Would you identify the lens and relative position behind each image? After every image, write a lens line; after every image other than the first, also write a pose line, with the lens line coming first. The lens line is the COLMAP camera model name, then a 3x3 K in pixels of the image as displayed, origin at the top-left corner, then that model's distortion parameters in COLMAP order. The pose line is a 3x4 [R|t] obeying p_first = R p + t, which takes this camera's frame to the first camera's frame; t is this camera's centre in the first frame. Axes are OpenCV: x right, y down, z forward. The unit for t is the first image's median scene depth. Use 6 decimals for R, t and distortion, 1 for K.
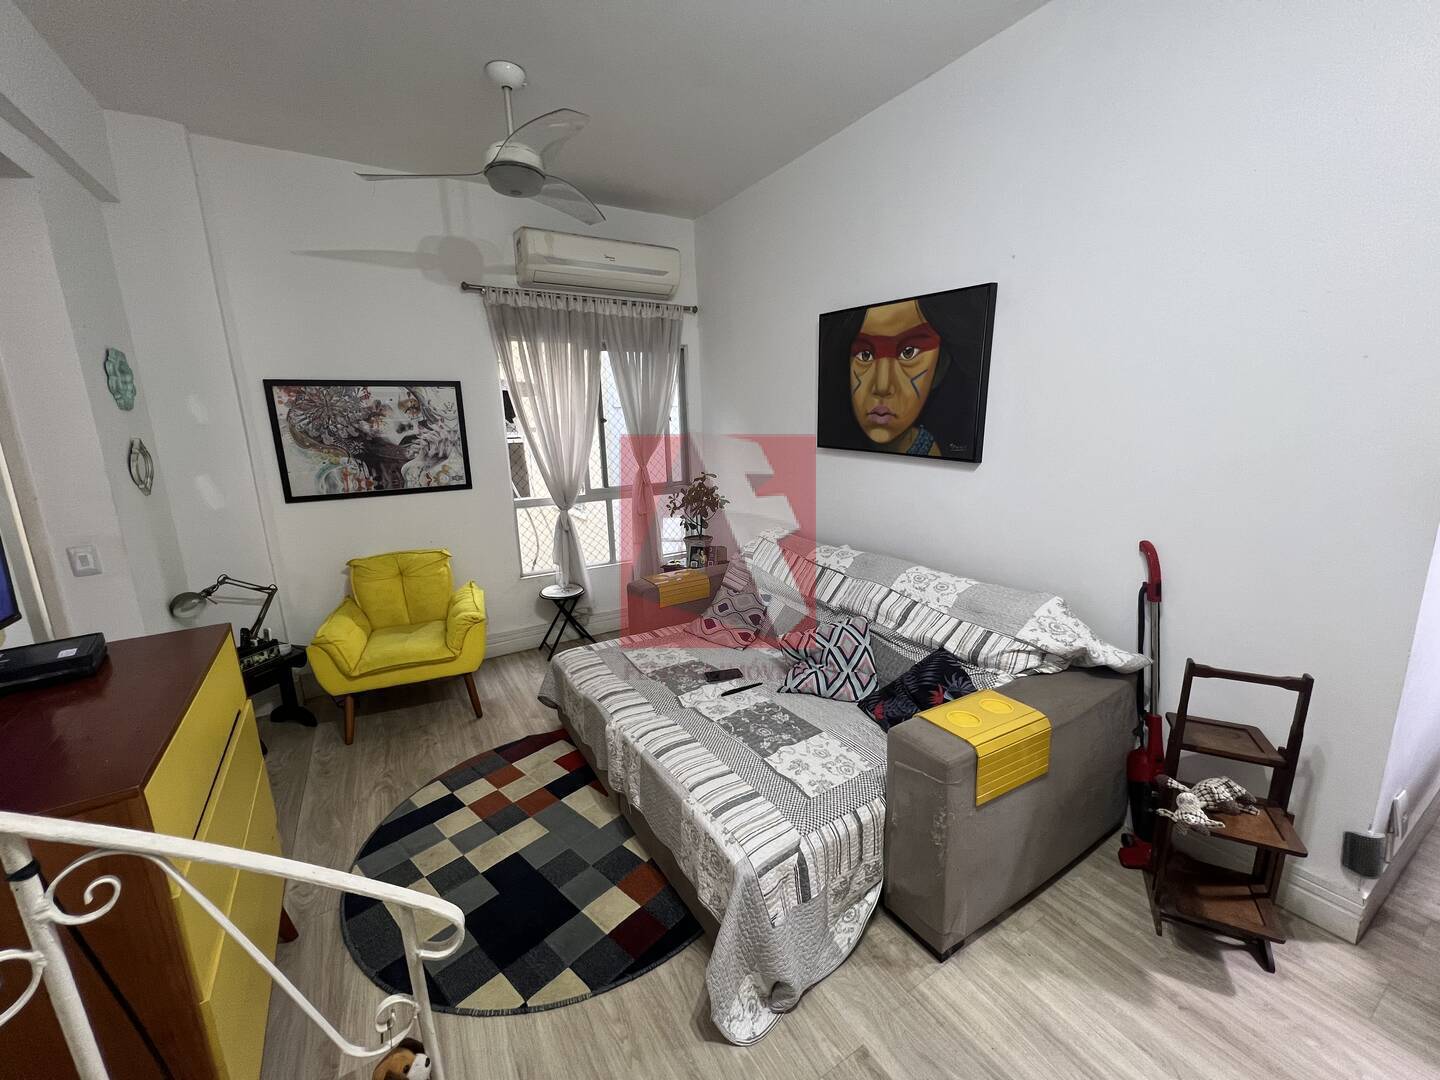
lens RADIAL K [[577.3, 0, 720.0], [0, 577.3, 540.0], [0, 0, 1]] dist [0.000391, 0.000395]
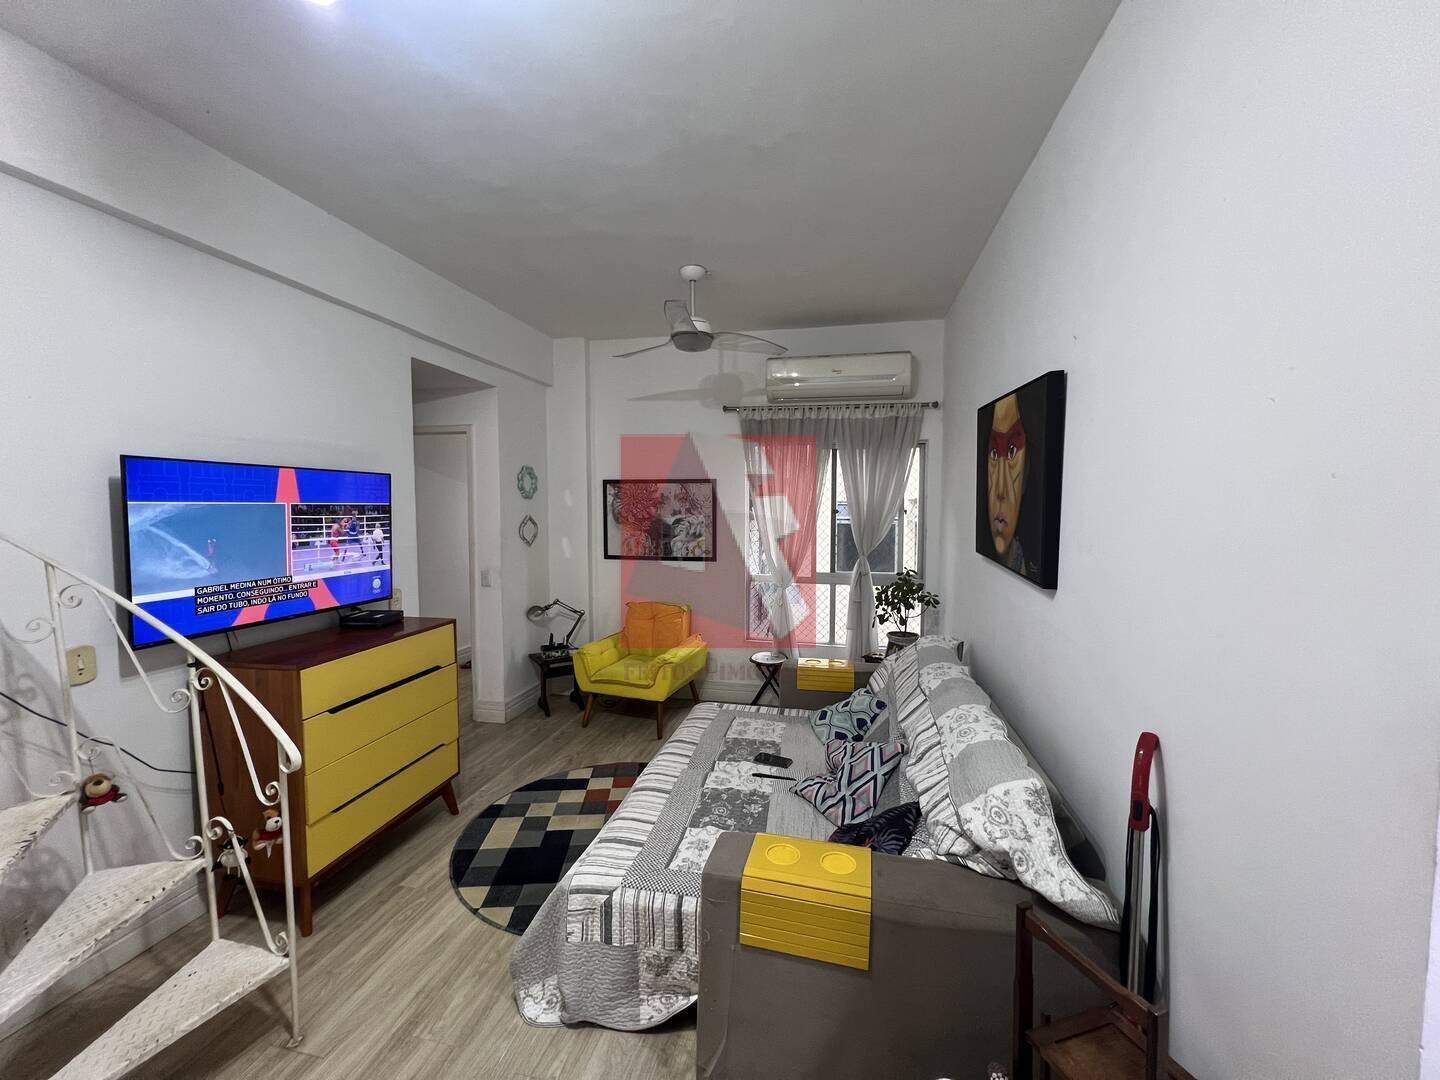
lens RADIAL K [[577.3, 0, 720.0], [0, 577.3, 540.0], [0, 0, 1]] dist [0.000391, 0.000395]
pose [[0.724199, 0.070166, -0.686012, 0.541916], [-0.161173, 0.984479, -0.069451, -0.060100], [0.670492, 0.160863, 0.724268, 0.102661]]
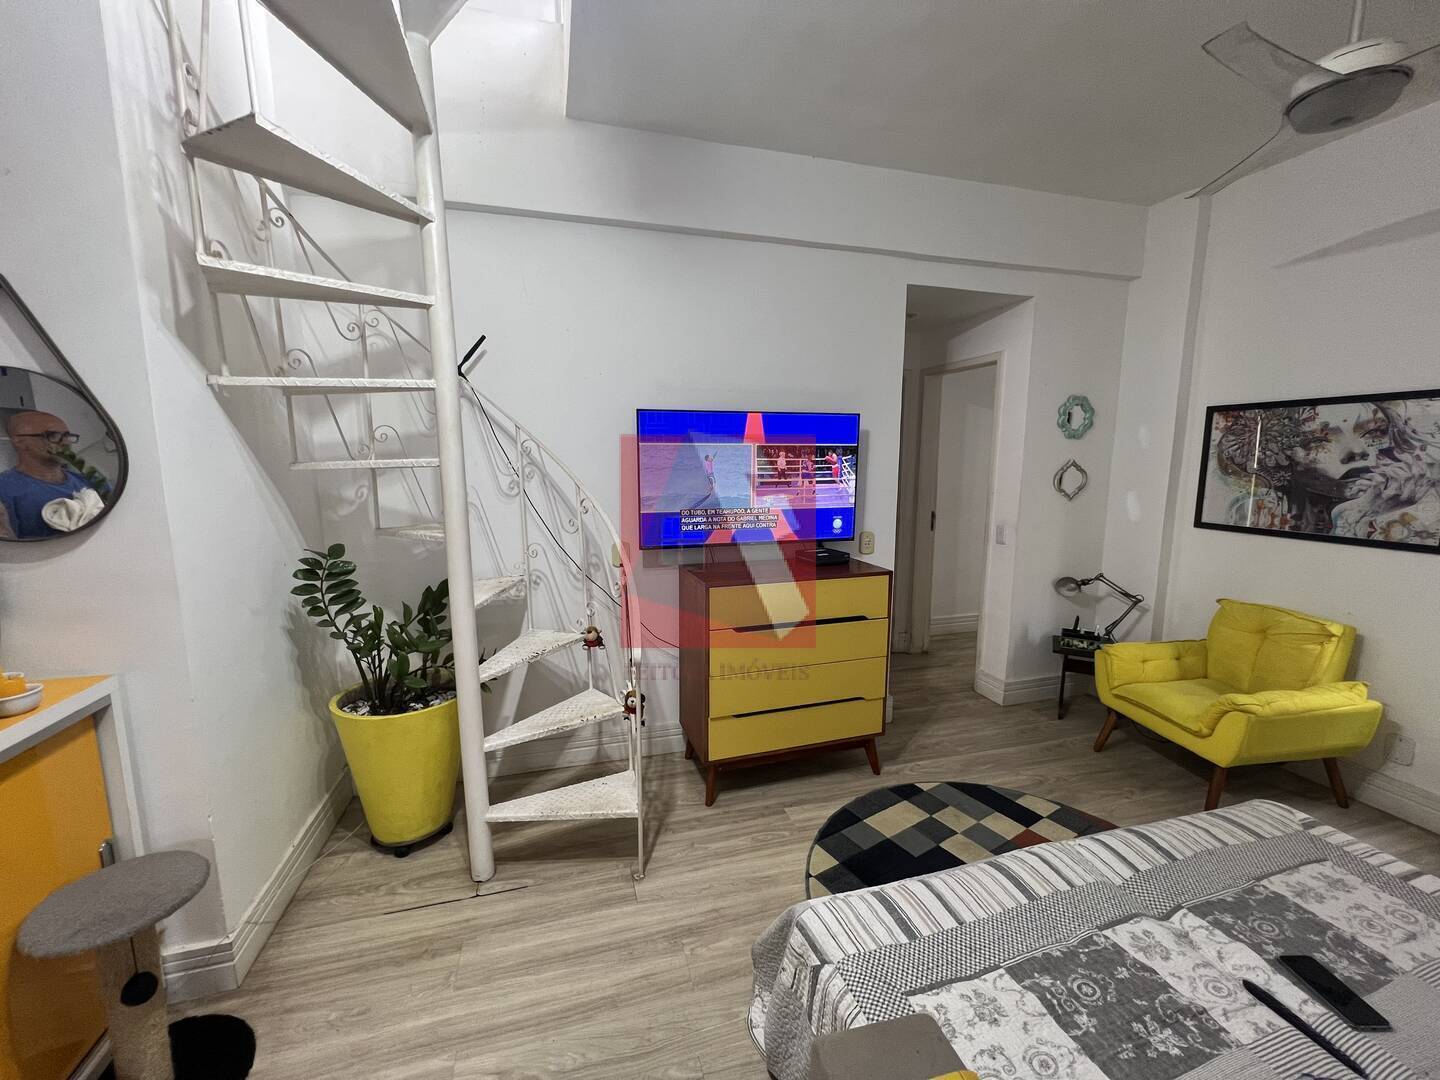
lens RADIAL K [[577.3, 0, 720.0], [0, 577.3, 540.0], [0, 0, 1]] dist [0.000391, 0.000395]
pose [[-0.260212, 0.168570, -0.950723, 0.462429], [-0.187180, 0.957156, 0.220942, -0.117896], [0.947235, 0.235448, -0.217510, 0.467190]]
